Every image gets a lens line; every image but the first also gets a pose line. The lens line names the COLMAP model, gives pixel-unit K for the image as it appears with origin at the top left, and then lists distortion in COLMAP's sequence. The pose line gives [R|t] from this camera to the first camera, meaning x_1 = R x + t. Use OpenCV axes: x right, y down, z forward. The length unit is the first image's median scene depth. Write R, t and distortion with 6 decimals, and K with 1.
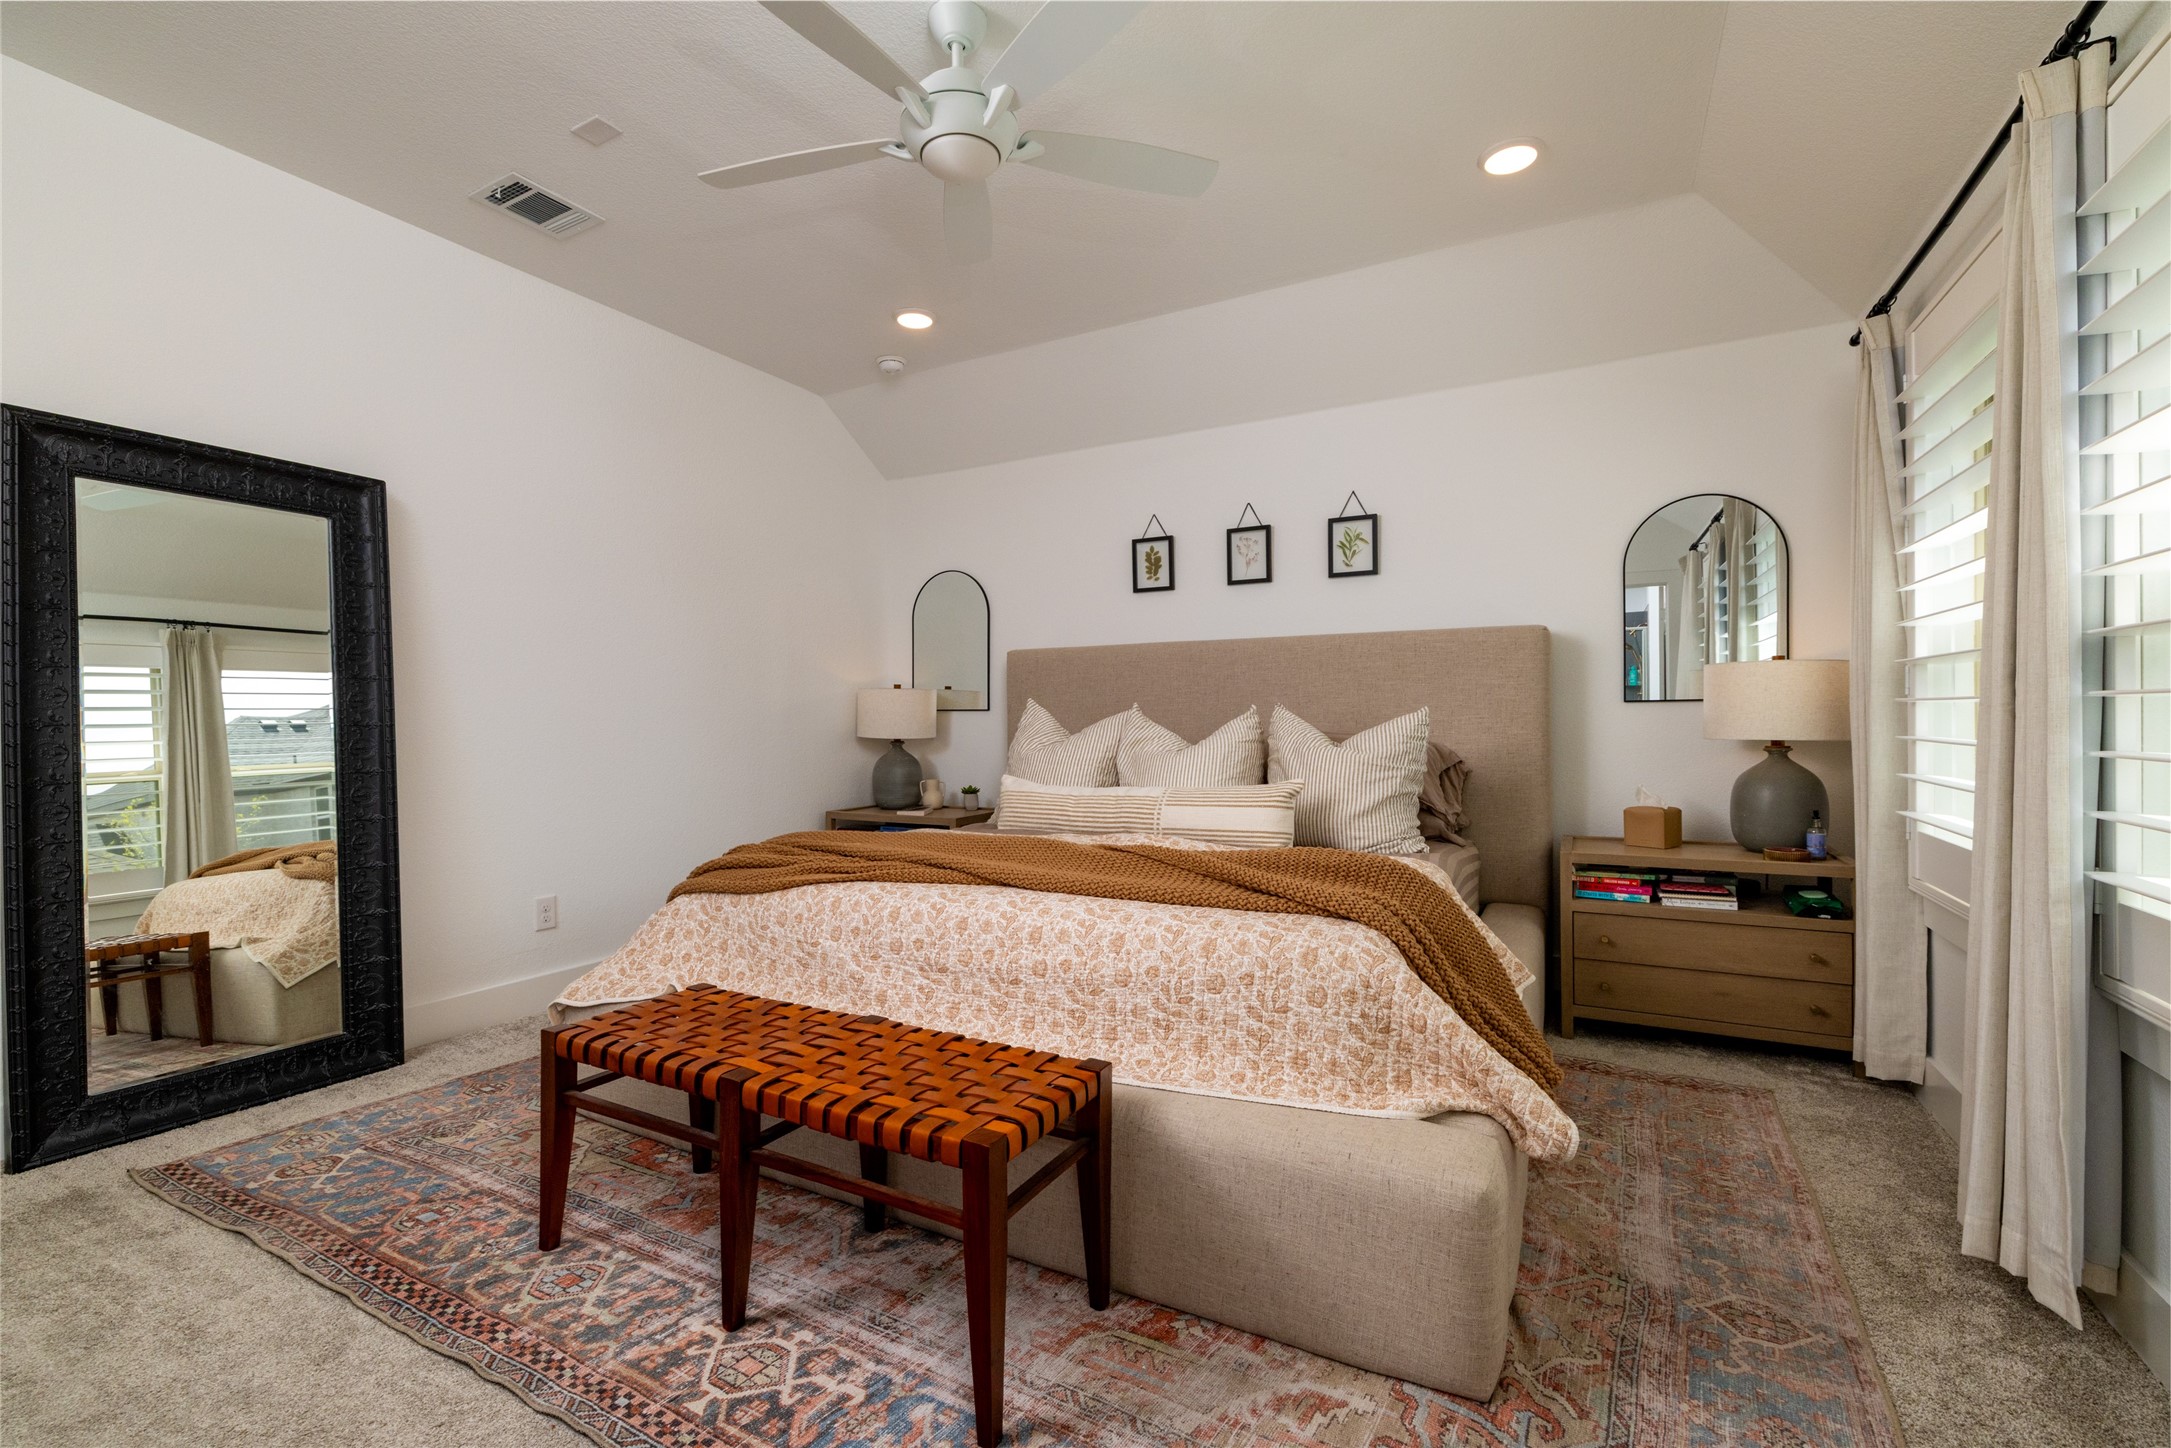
lens RADIAL K [[927.0, 0, 1079.0], [0, 927.0, 725.0], [0, 0, 1]] dist [-0.003162, -0.000002]
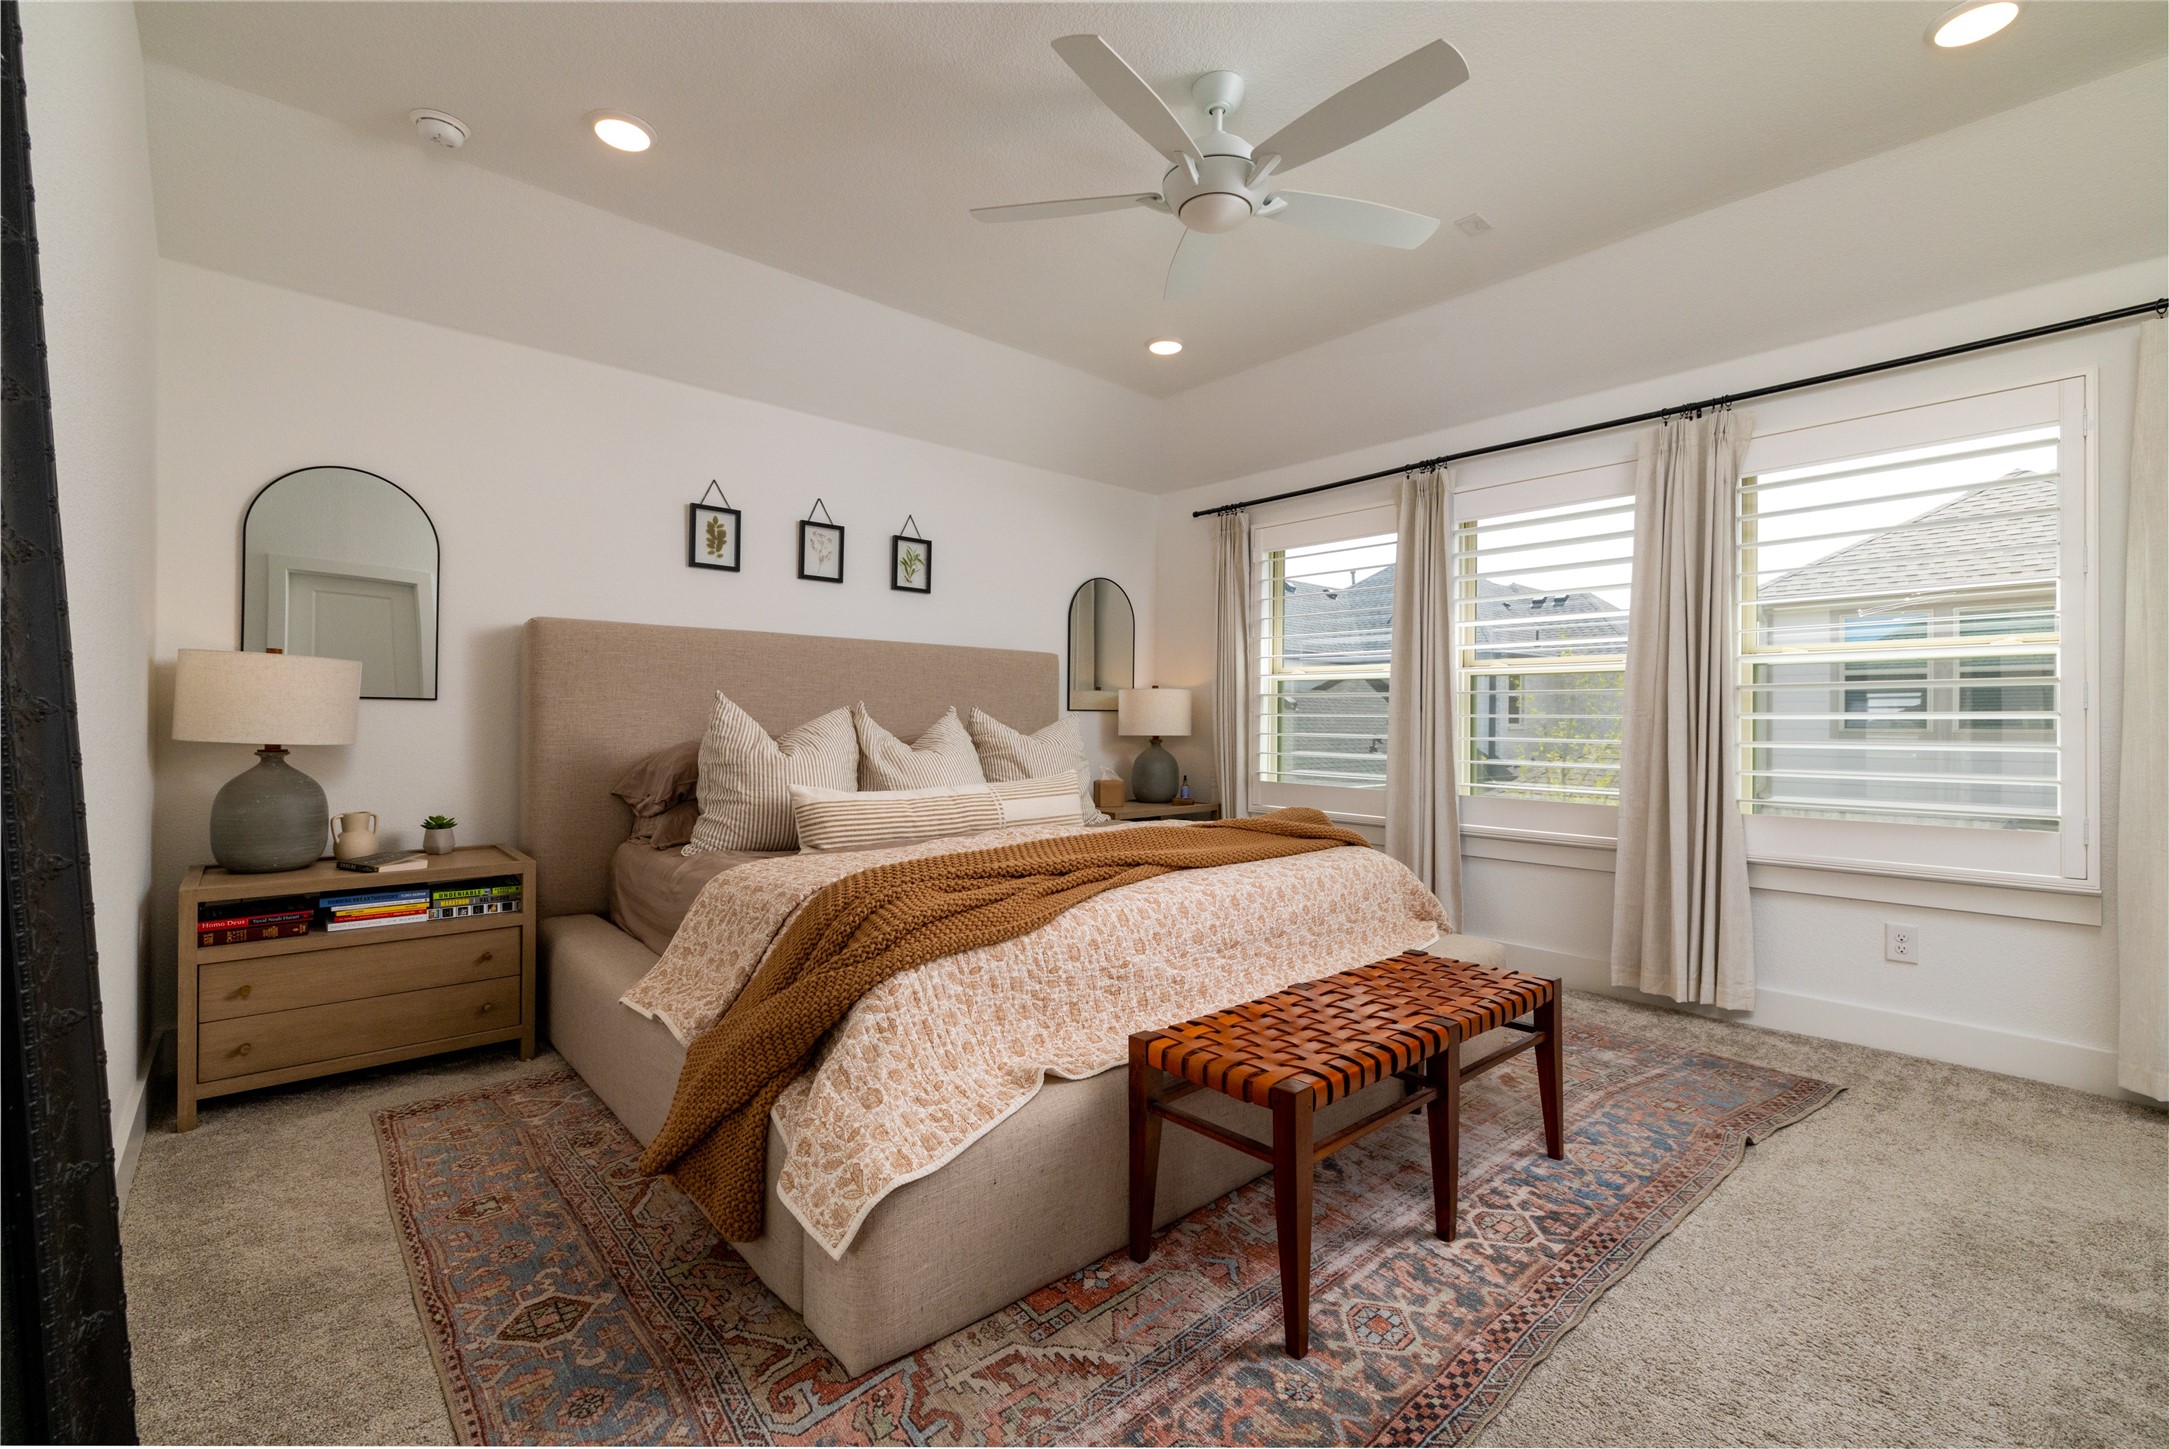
lens RADIAL K [[926.1, 0, 1075.8], [0, 926.1, 723.1], [0, 0, 1]] dist [-0.003162, -0.000002]
pose [[0.342485, 0.006556, 0.939500, -0.679337], [-0.003997, 0.999977, -0.005521, 0.002705], [-0.939515, -0.001864, 0.342503, 0.431515]]
